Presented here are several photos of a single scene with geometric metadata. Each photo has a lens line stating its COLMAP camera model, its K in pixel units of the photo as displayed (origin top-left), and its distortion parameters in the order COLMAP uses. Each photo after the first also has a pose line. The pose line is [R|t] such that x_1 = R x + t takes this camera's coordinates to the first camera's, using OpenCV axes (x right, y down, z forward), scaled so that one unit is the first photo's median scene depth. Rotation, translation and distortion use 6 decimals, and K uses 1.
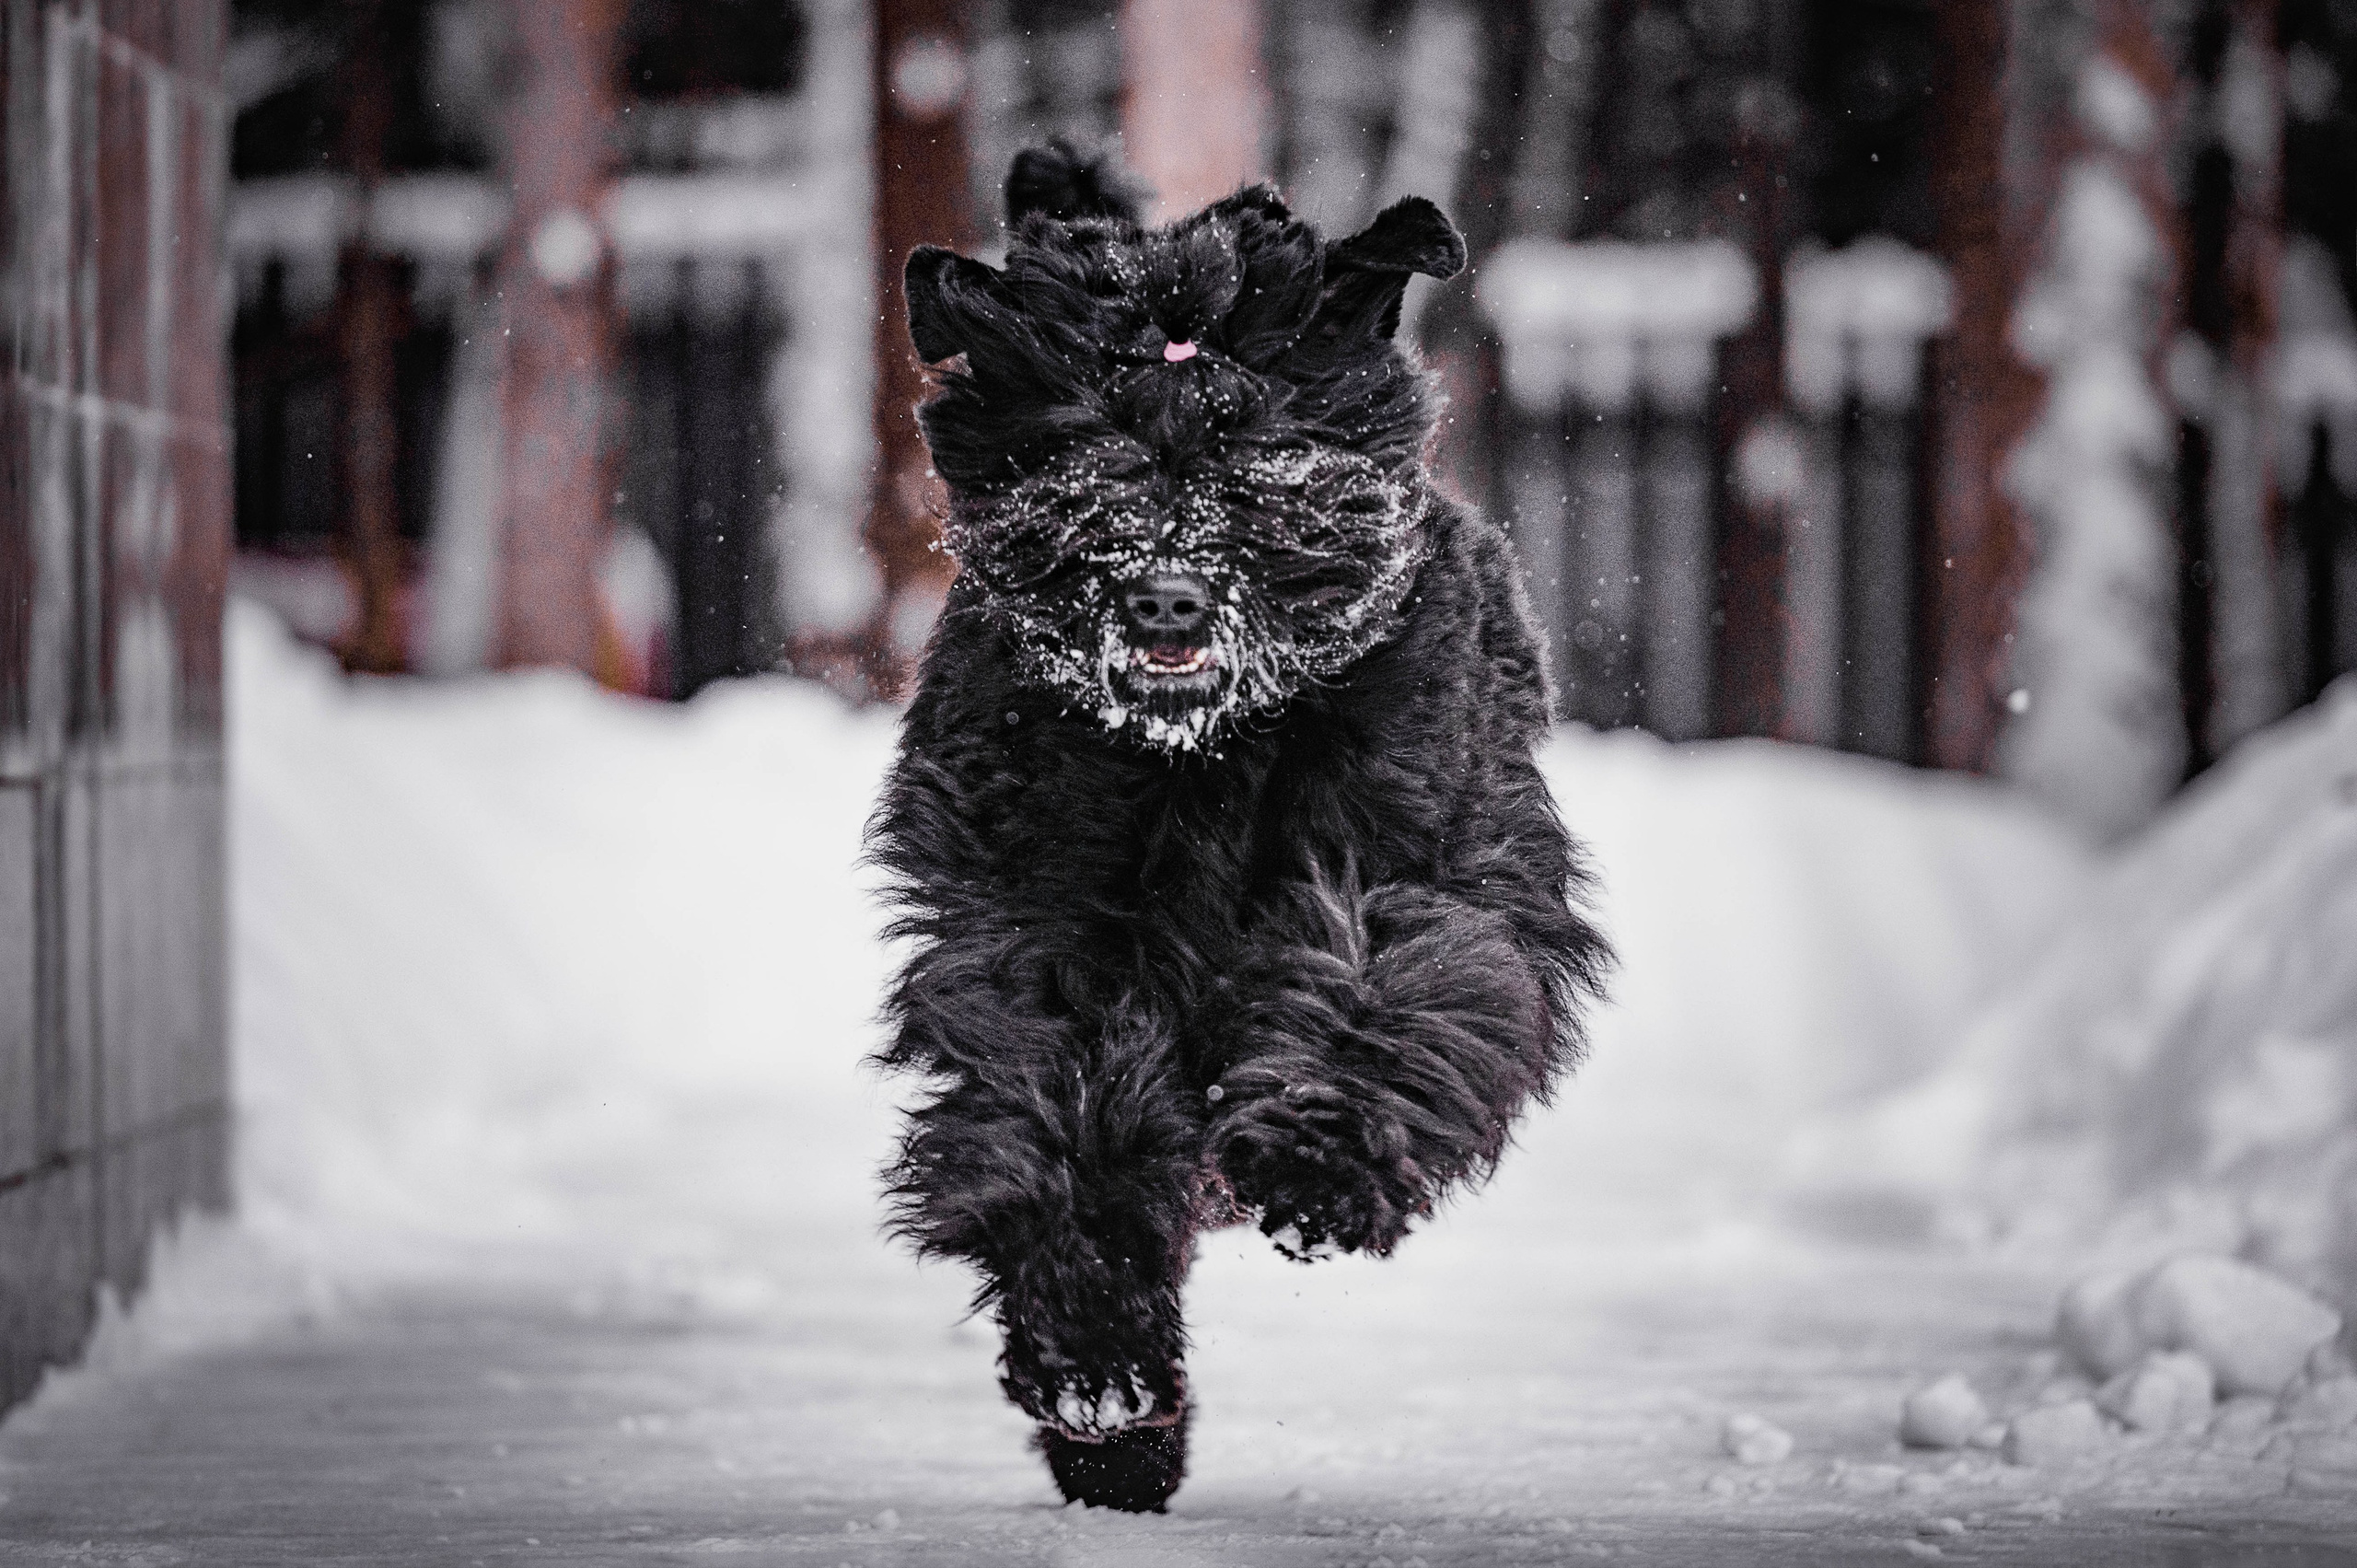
lens RADIAL K [[13532.2, 0, 1176.4], [0, 13532.2, 782.6], [0, 0, 1]] dist [-3.266600, 0.000000]
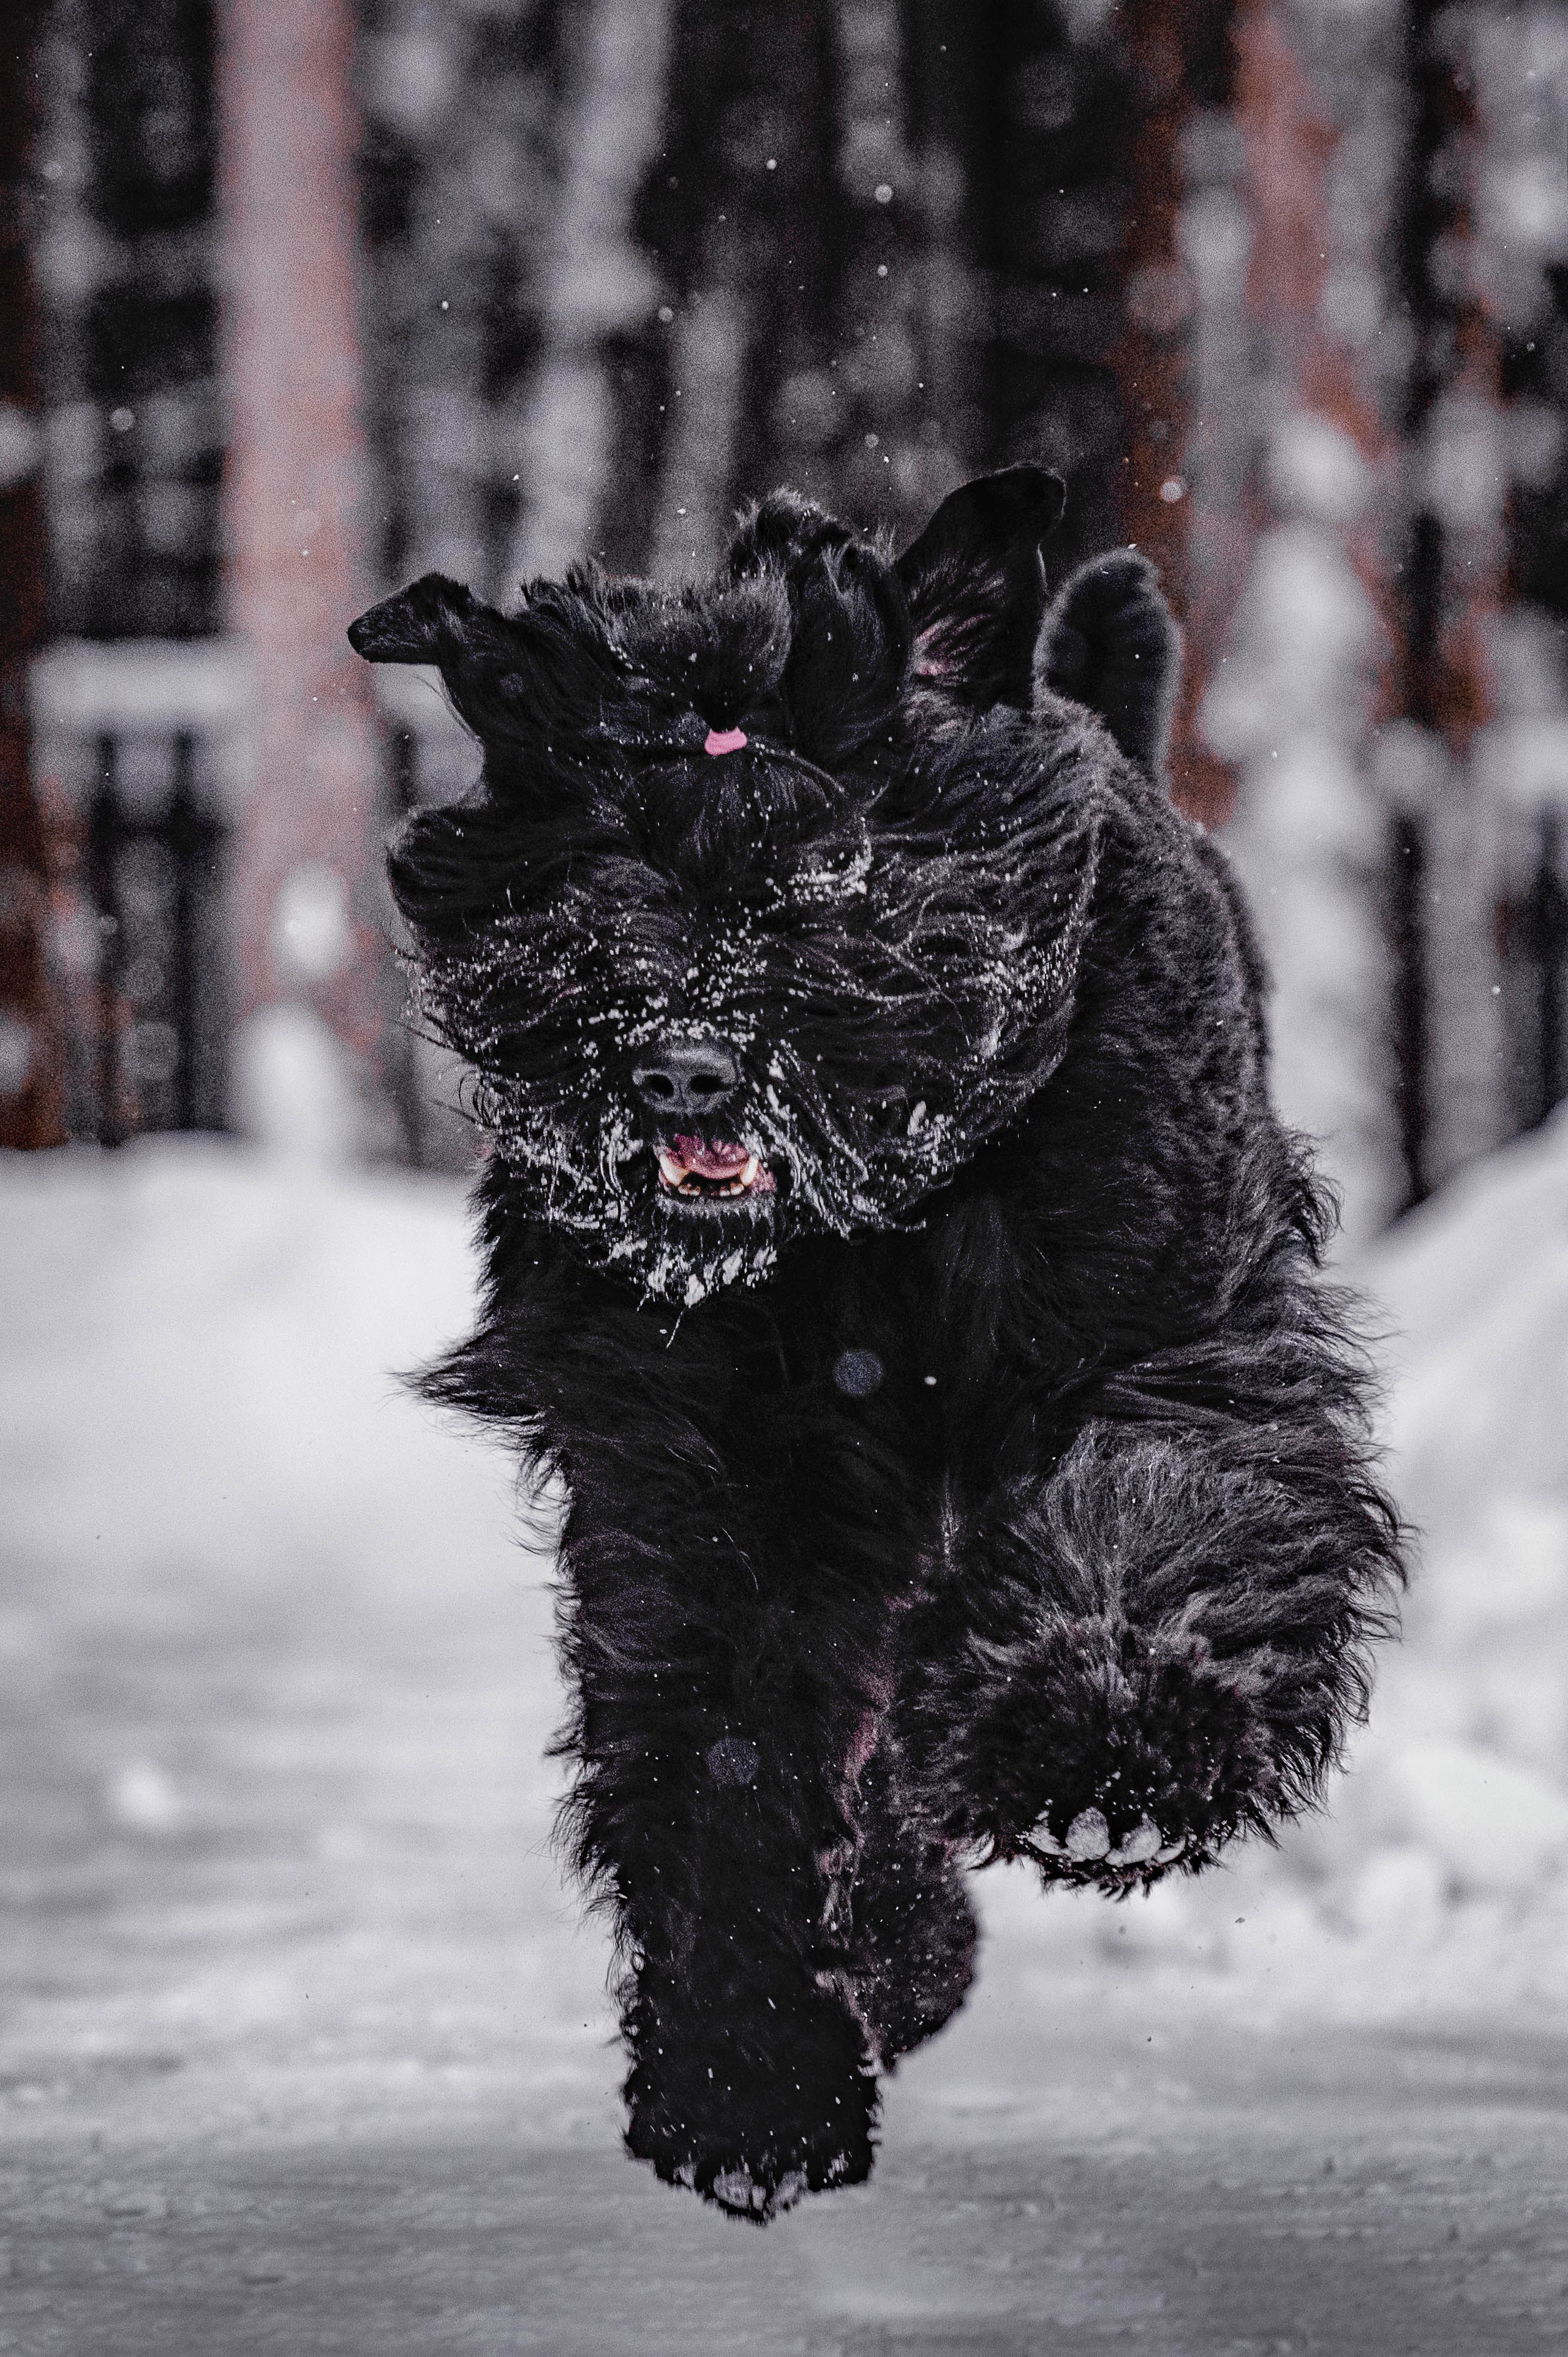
lens RADIAL K [[11292.1, 0, 784.3], [0, 11292.1, 1179.0], [0, 0, 1]] dist [-0.784992, 0.000000]
pose [[0.996708, 0.002642, 0.081032, -0.028837], [-0.003178, 0.999974, 0.006487, -0.007431], [-0.081013, -0.006723, 0.996690, 0.236903]]
